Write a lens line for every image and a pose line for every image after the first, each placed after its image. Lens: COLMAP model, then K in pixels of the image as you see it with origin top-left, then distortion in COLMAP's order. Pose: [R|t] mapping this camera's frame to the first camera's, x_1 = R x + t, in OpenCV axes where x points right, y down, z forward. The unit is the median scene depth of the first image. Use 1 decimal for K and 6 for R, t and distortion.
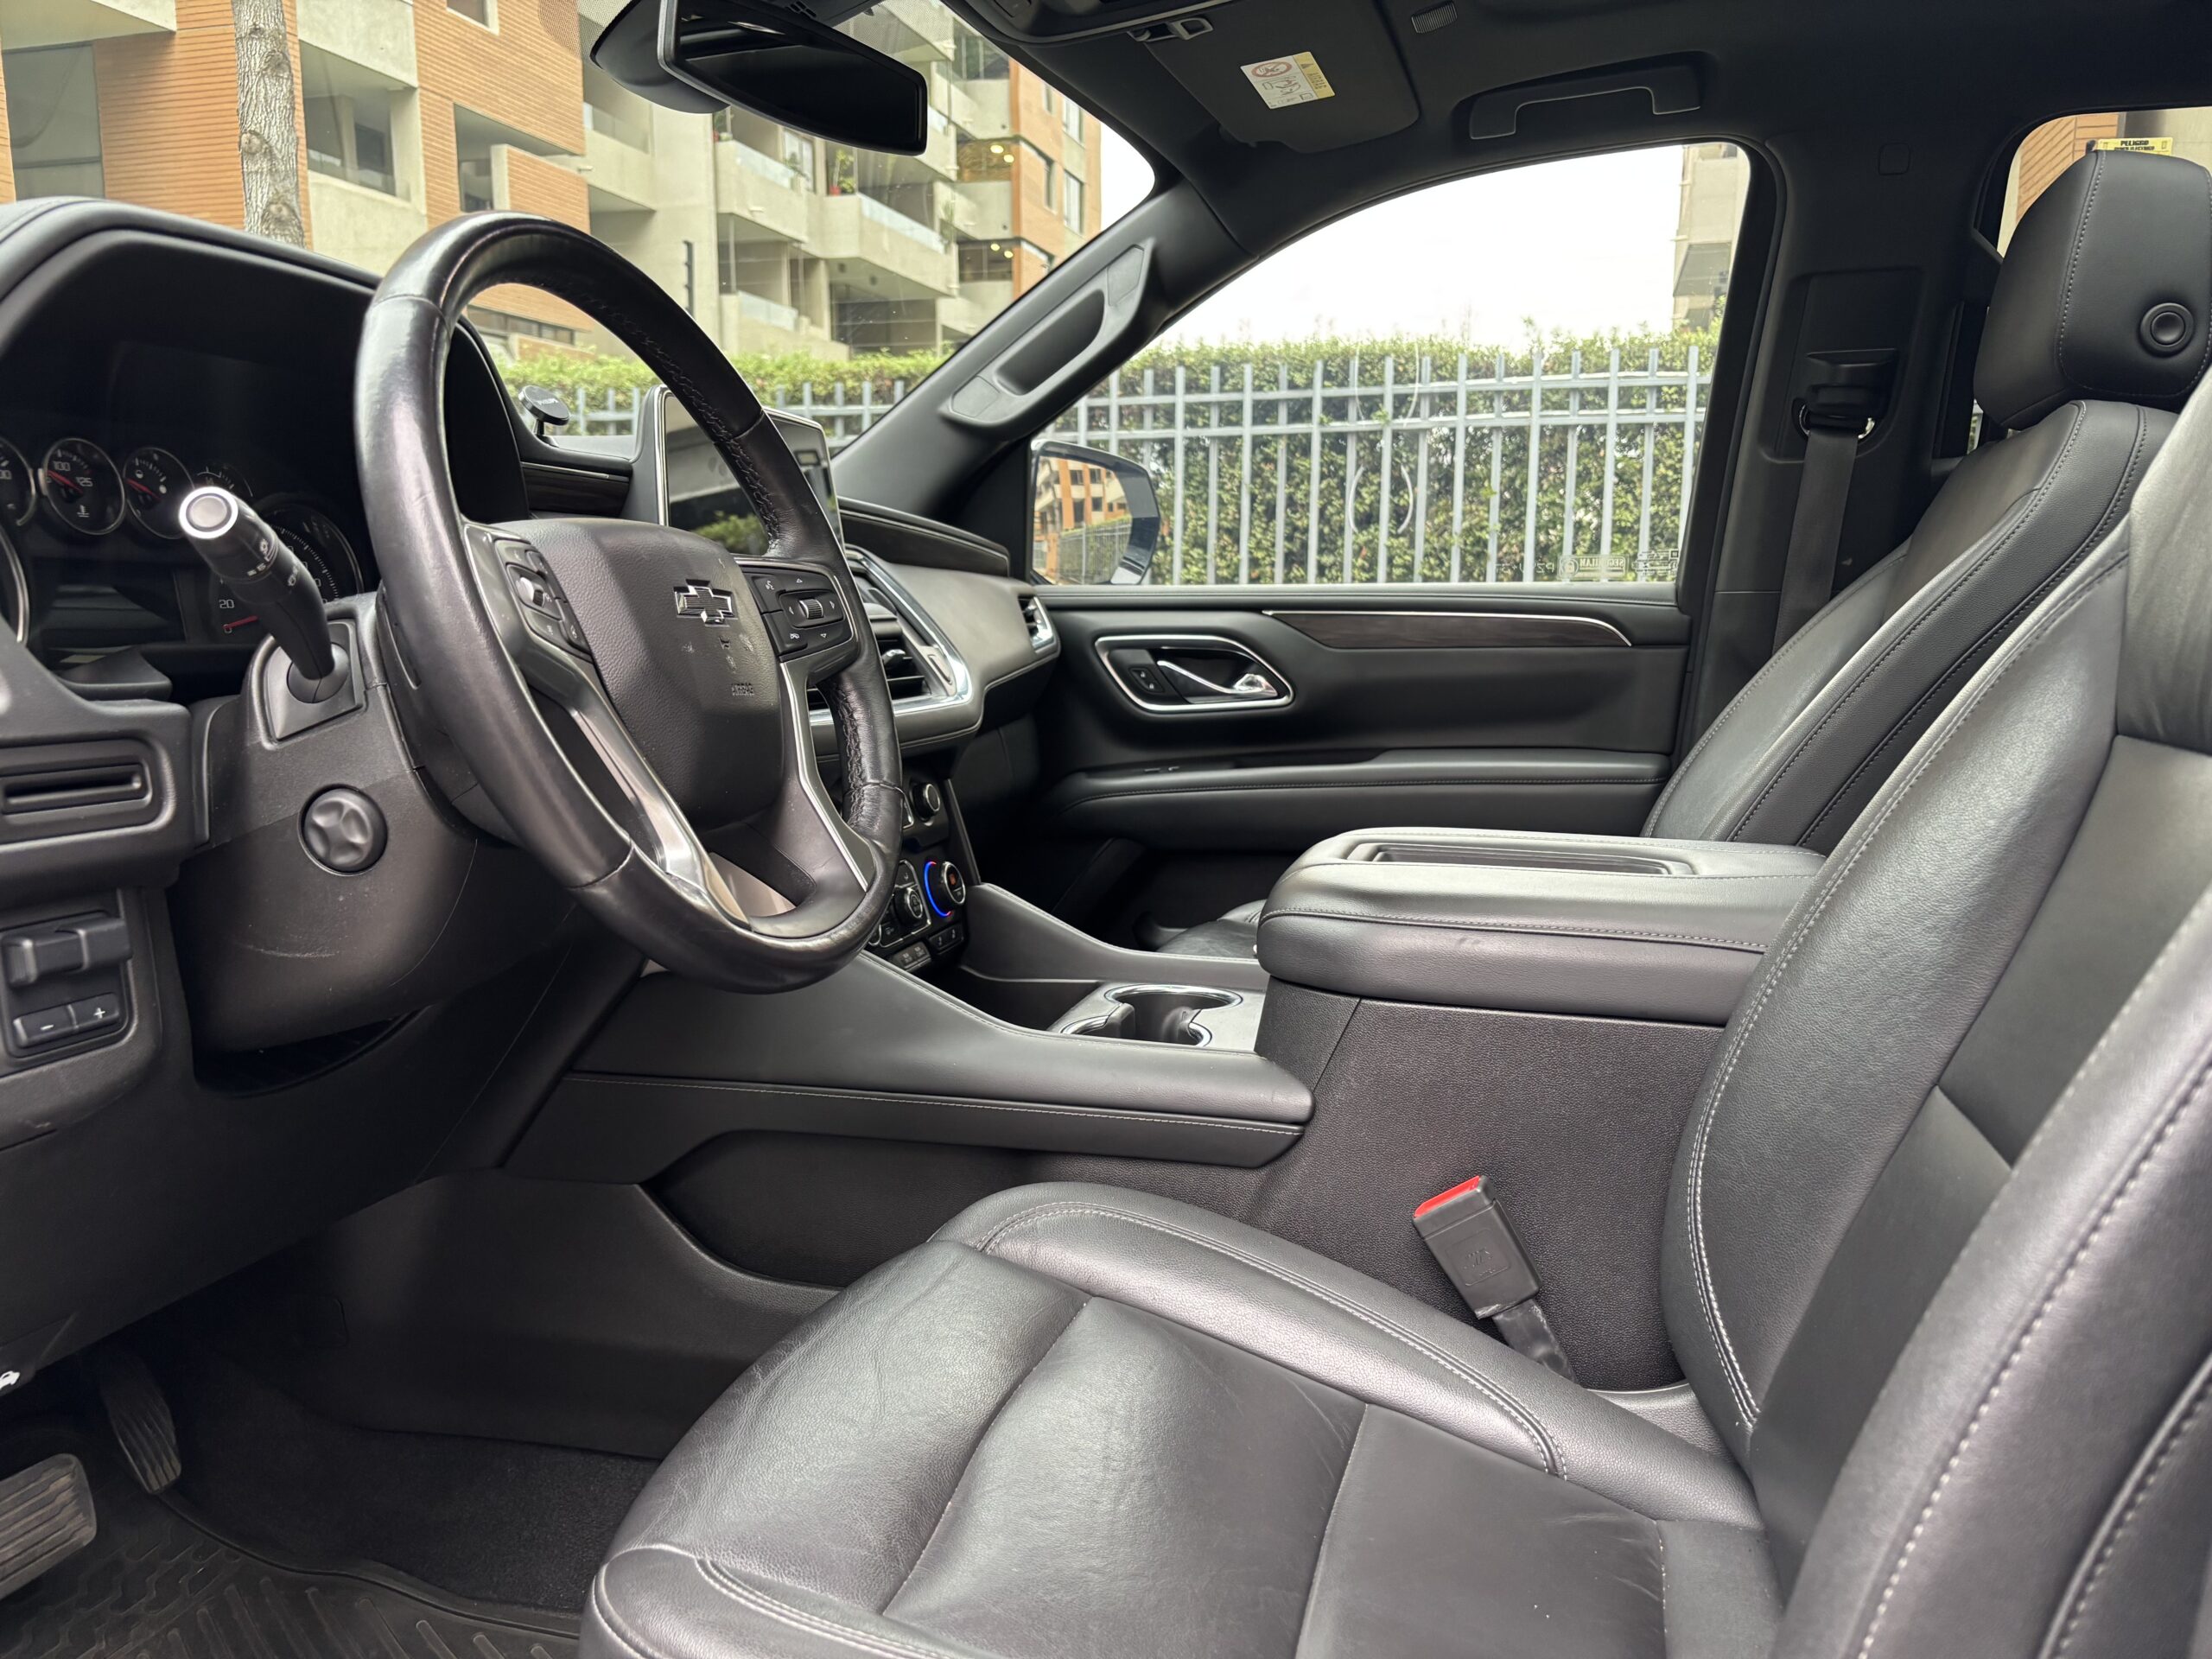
lens RADIAL K [[1660.3, 0, 1106.9], [0, 1660.3, 858.4], [0, 0, 1]] dist [0.011955, -0.006253]
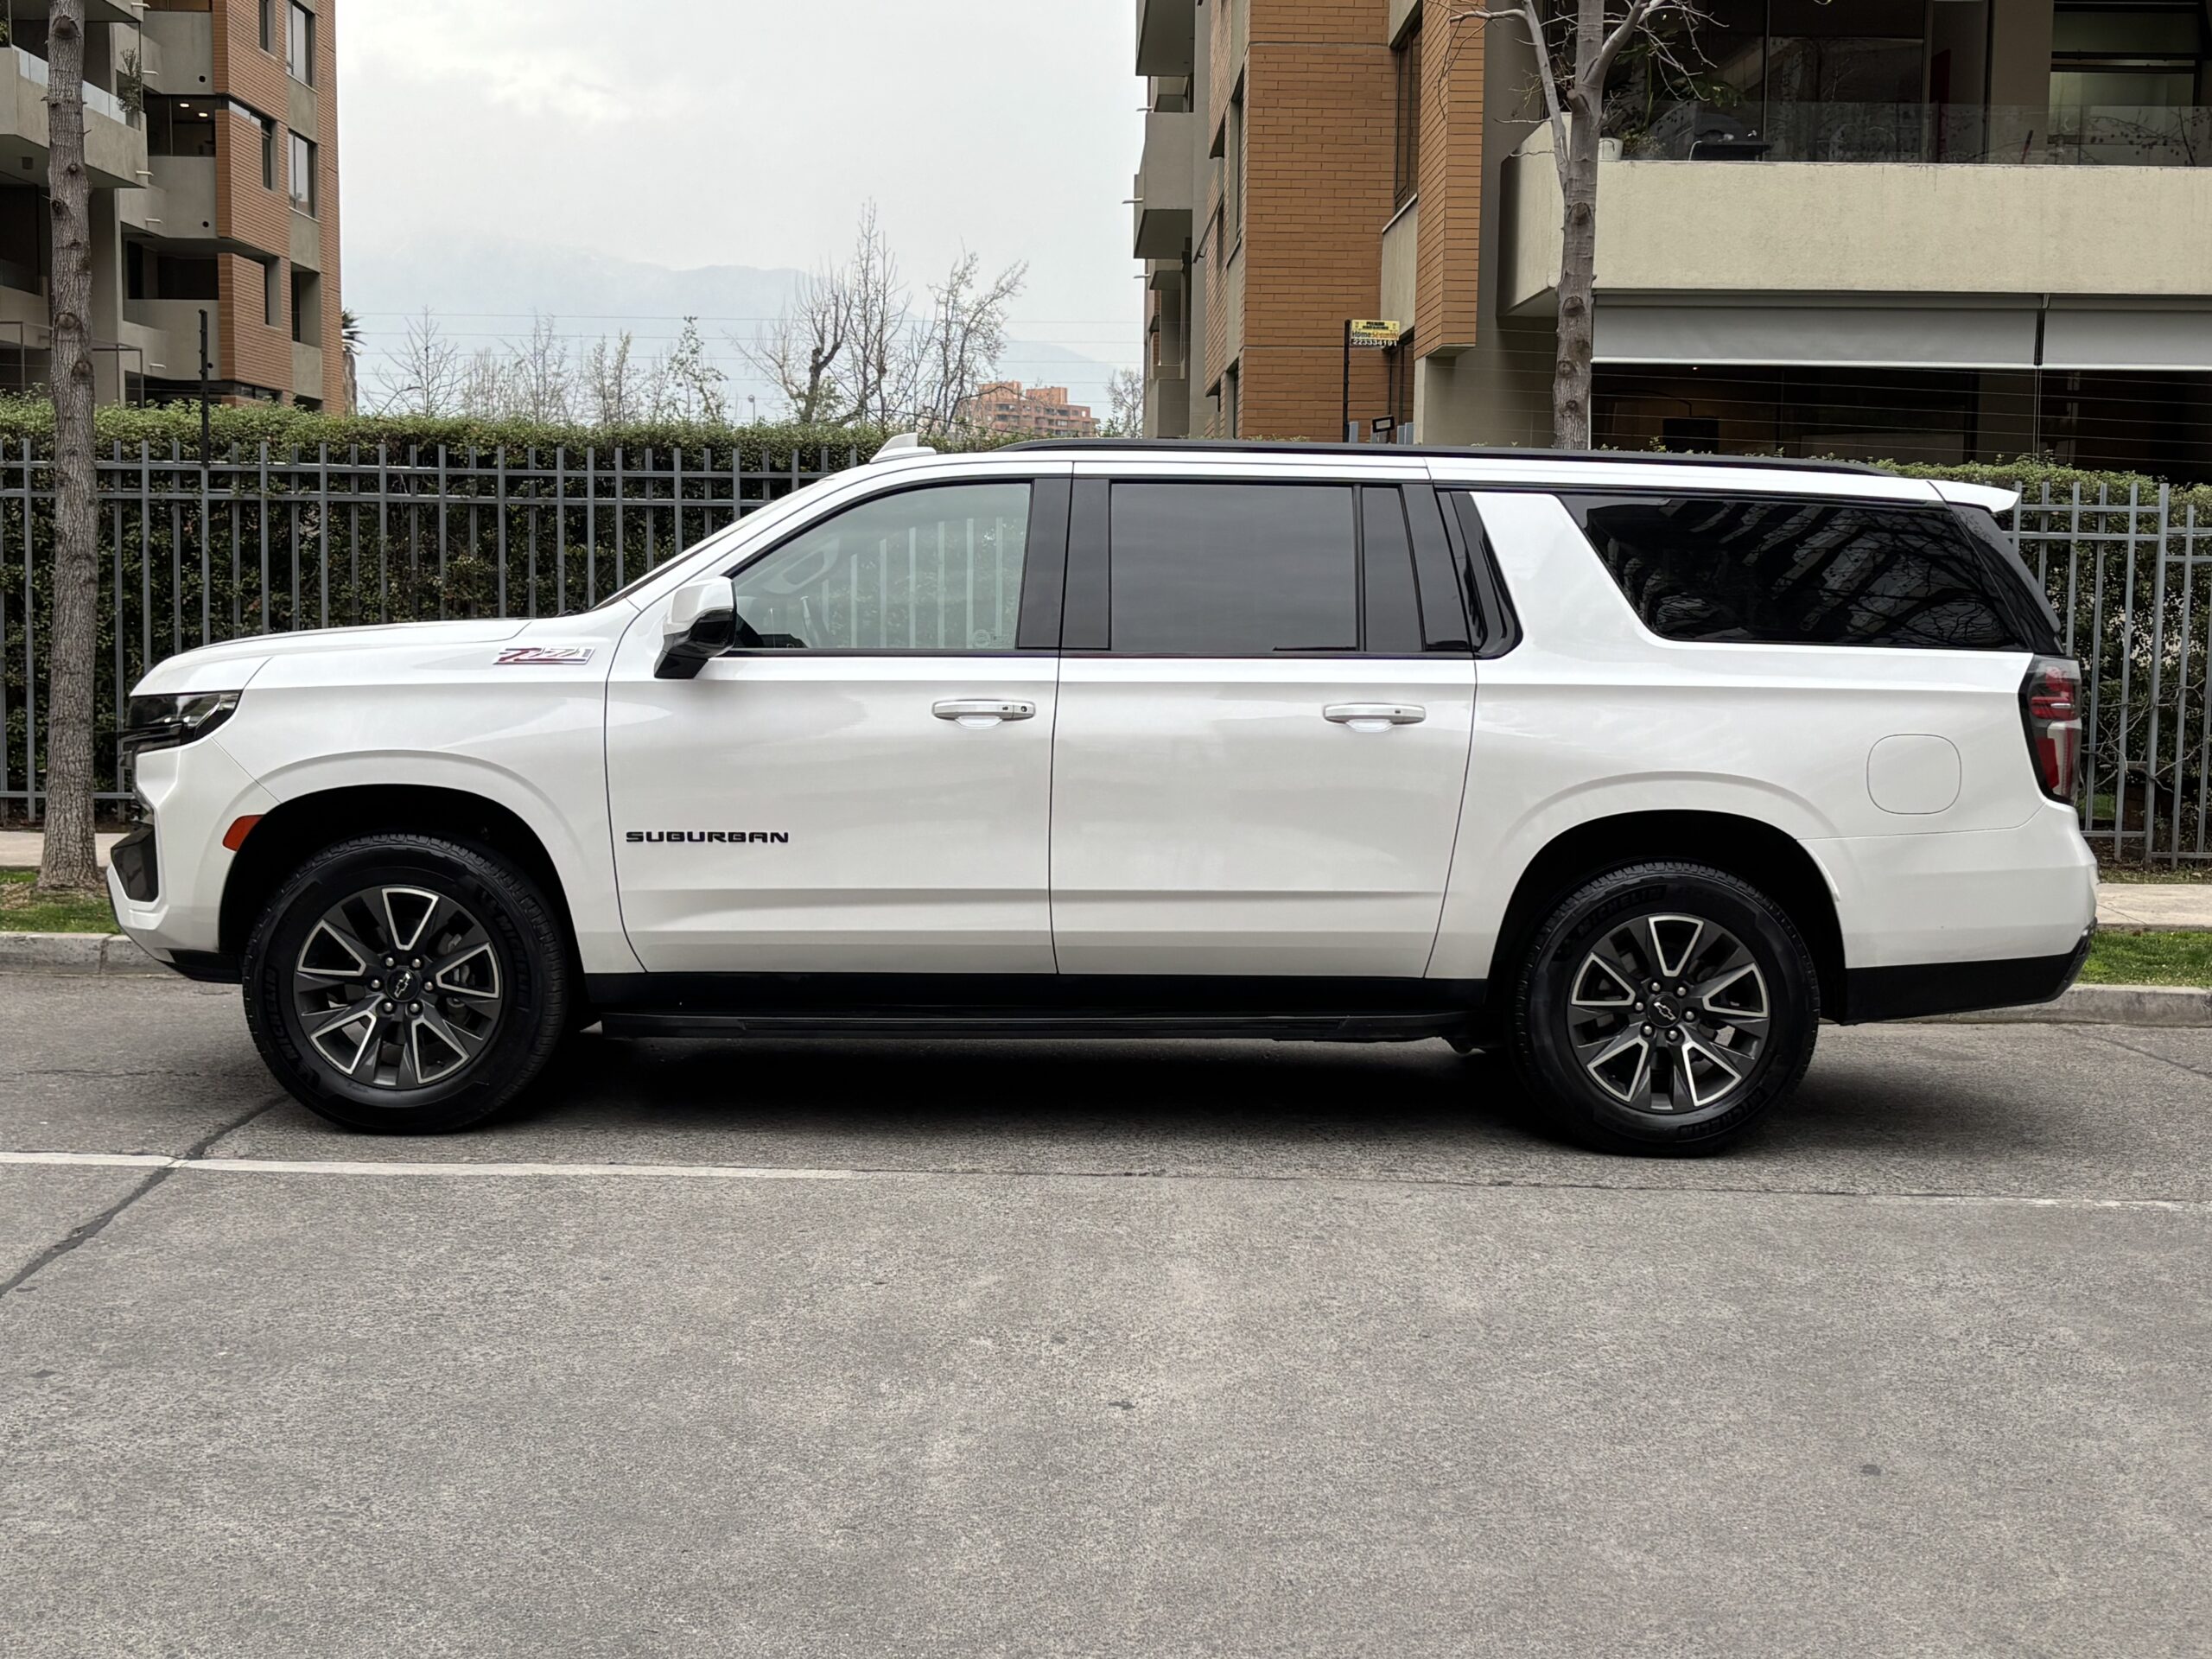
lens RADIAL K [[2776.8, 0, 1106.0], [0, 2776.8, 829.5], [0, 0, 1]] dist [-0.012069, -0.031926]
pose [[0.957713, -0.015835, 0.287288, -0.236675], [0.038611, 0.996526, -0.073789, 0.135927], [-0.285121, 0.081761, 0.954998, -0.964377]]
